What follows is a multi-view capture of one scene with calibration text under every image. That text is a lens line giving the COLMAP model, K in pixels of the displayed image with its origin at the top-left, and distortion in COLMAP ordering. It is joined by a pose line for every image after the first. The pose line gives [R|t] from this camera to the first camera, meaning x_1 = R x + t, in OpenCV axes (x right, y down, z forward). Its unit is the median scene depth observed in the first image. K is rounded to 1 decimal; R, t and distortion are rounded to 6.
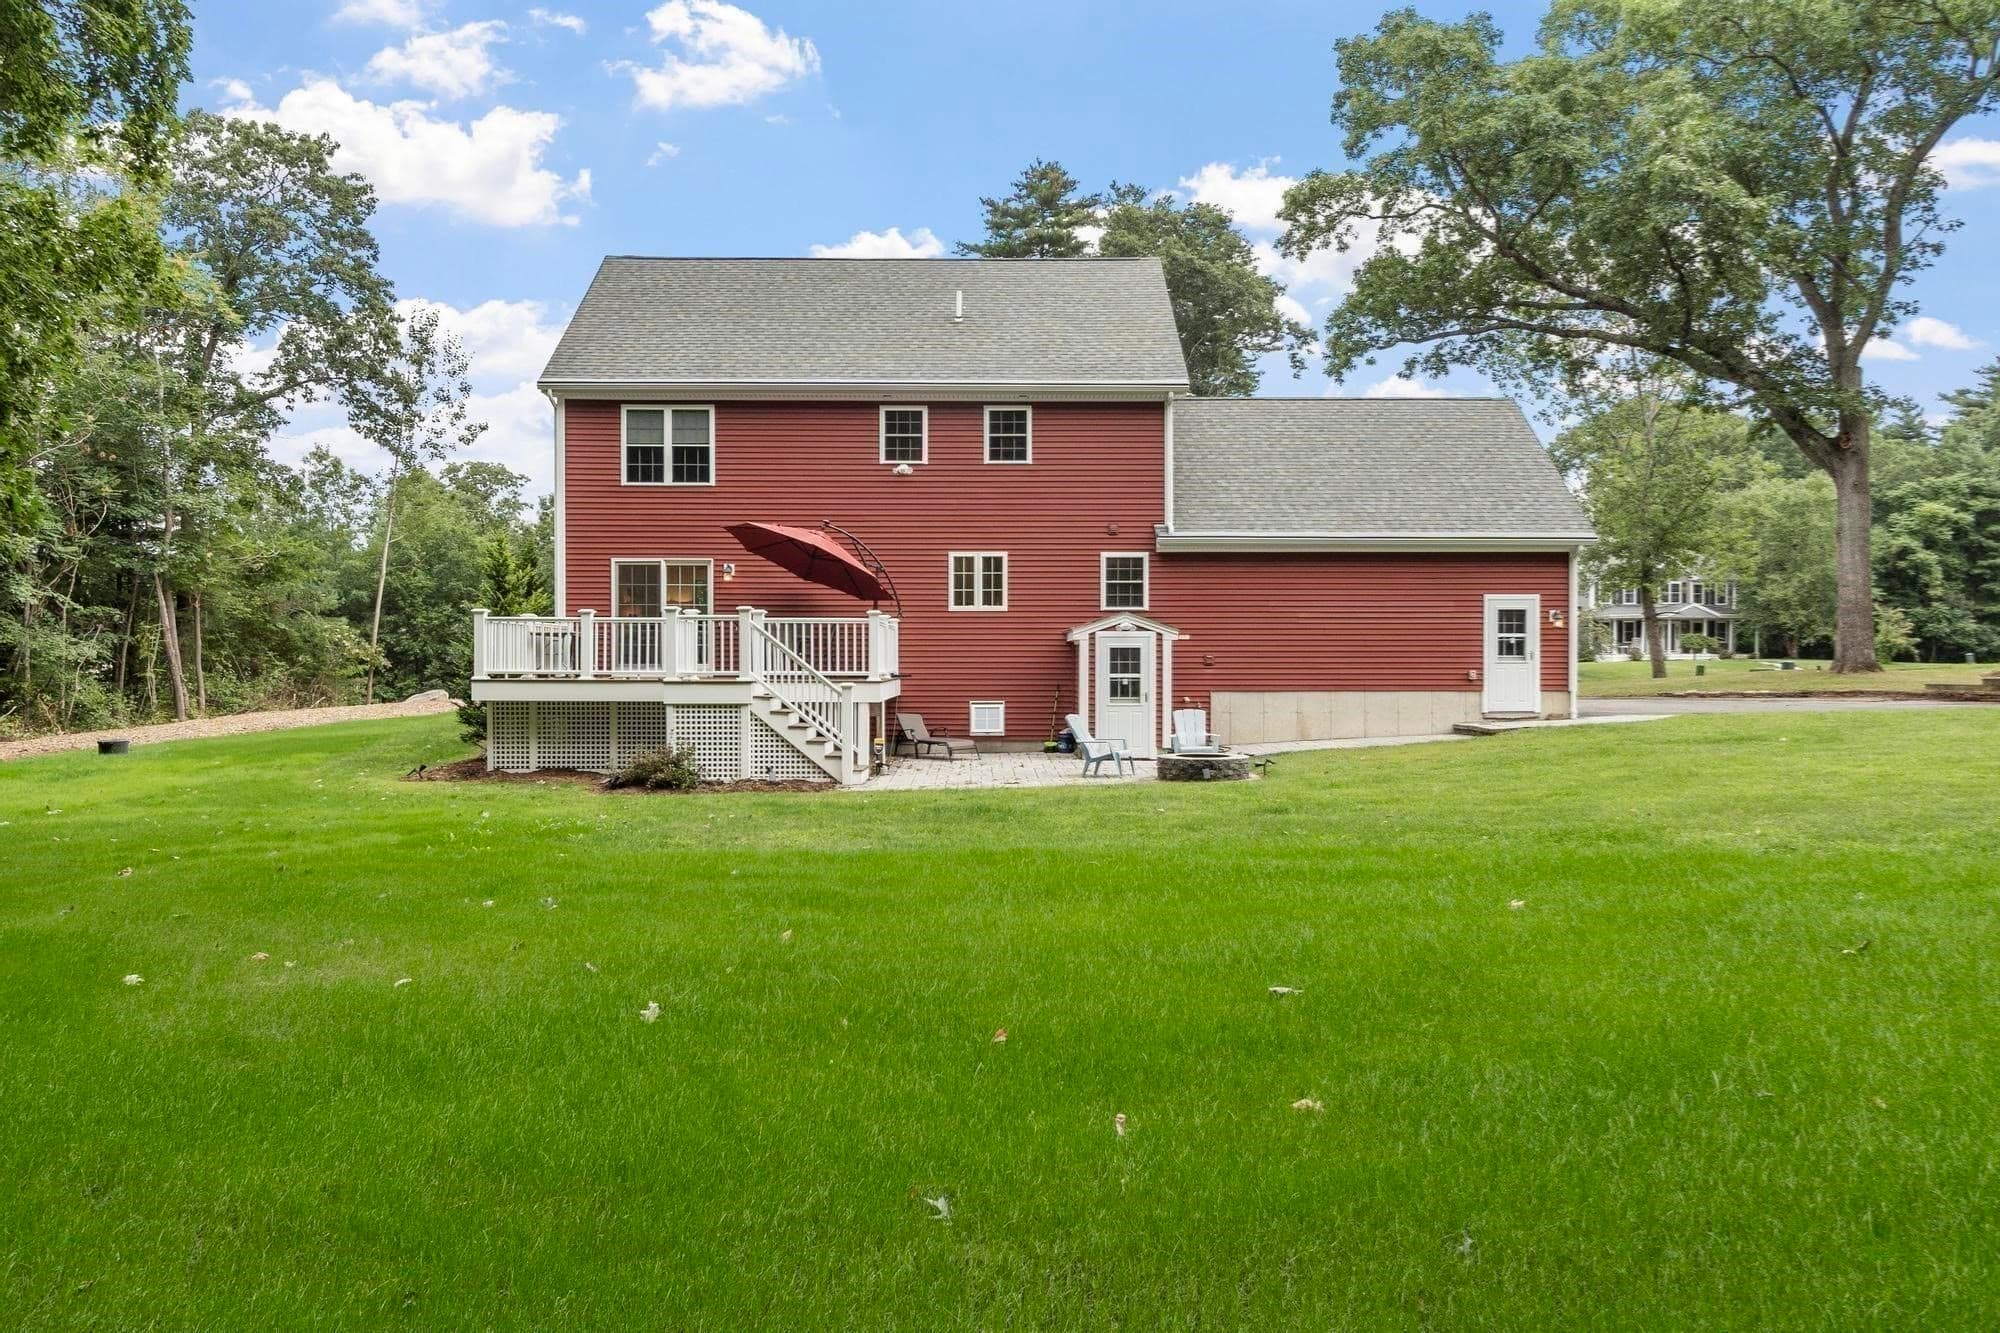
lens RADIAL K [[1337.1, 0, 993.6], [0, 1337.1, 672.9], [0, 0, 1]] dist [0.005571, -0.001312]
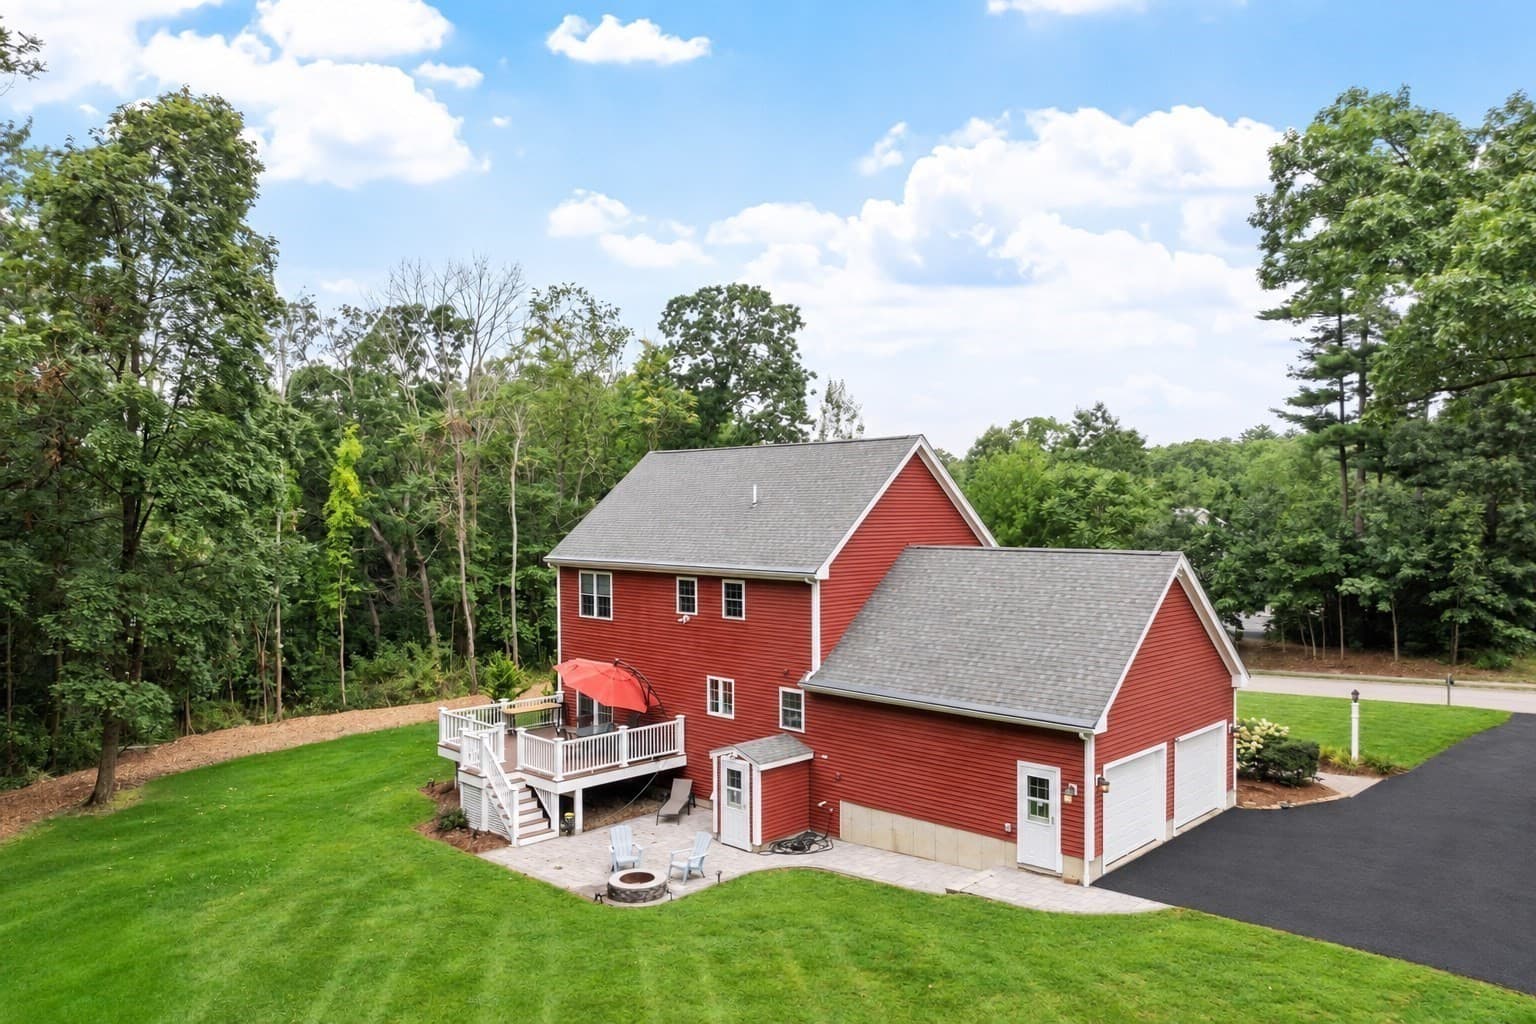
lens RADIAL K [[1078.6, 0, 768.0], [0, 1078.6, 512.0], [0, 0, 1]] dist [-0.030075, -0.004421]
pose [[0.706288, -0.001127, -0.707923, 0.873239], [-0.000581, 0.999997, -0.002172, -0.271213], [0.707924, 0.001945, 0.706286, 0.191586]]
